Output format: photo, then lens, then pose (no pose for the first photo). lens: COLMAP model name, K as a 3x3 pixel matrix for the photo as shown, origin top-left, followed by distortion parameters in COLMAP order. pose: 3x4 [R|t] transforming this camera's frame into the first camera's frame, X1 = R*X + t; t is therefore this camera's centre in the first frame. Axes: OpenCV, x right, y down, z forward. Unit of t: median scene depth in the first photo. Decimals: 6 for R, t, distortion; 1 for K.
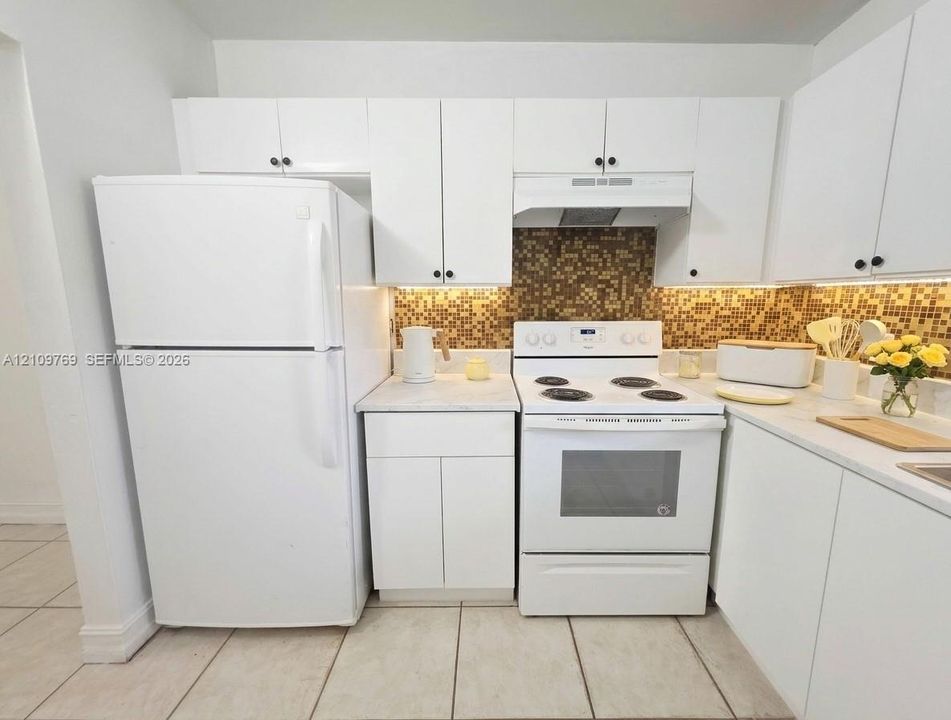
lens RADIAL K [[382.7, 0, 485.1], [0, 382.7, 359.6], [0, 0, 1]] dist [-0.000288, -0.000123]
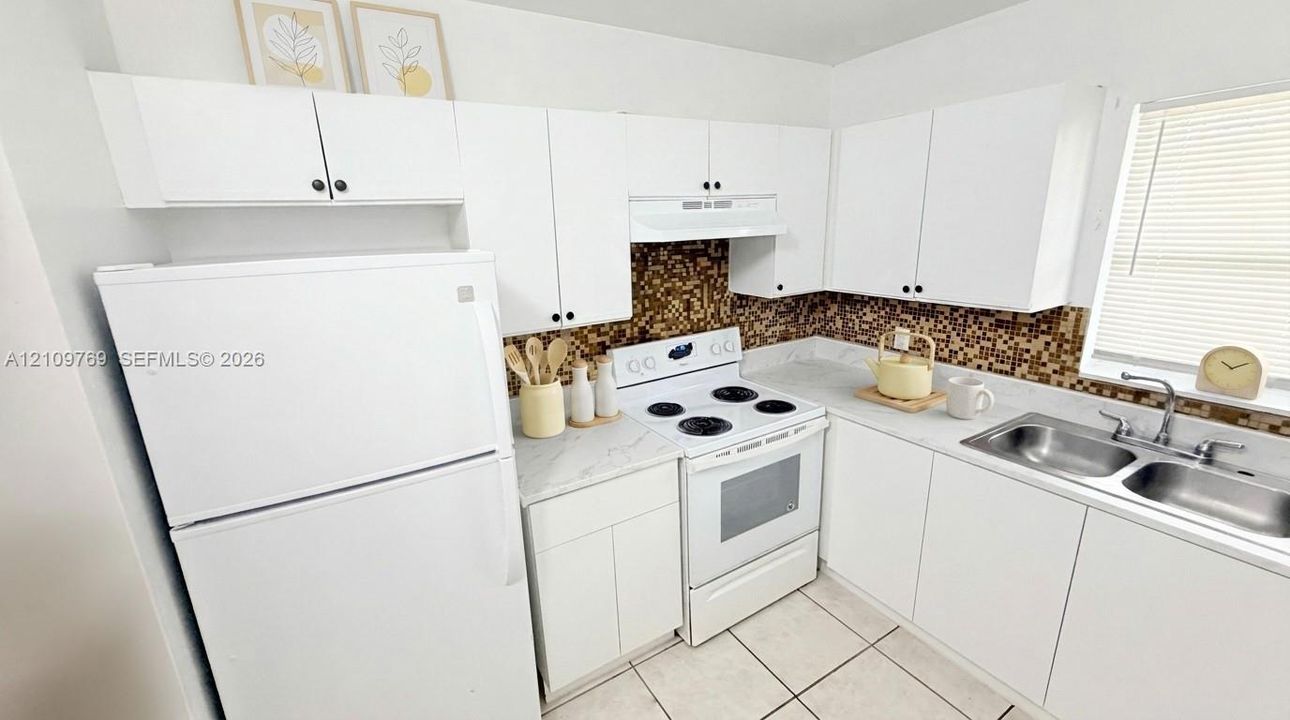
lens RADIAL K [[513.6, 0, 639.1], [0, 513.6, 362.7], [0, 0, 1]] dist [0.000391, -0.000111]
pose [[0.860408, -0.165322, 0.482044, -0.441960], [0.117752, 0.984814, 0.127574, -0.208819], [-0.495815, -0.053004, 0.866809, -0.056237]]
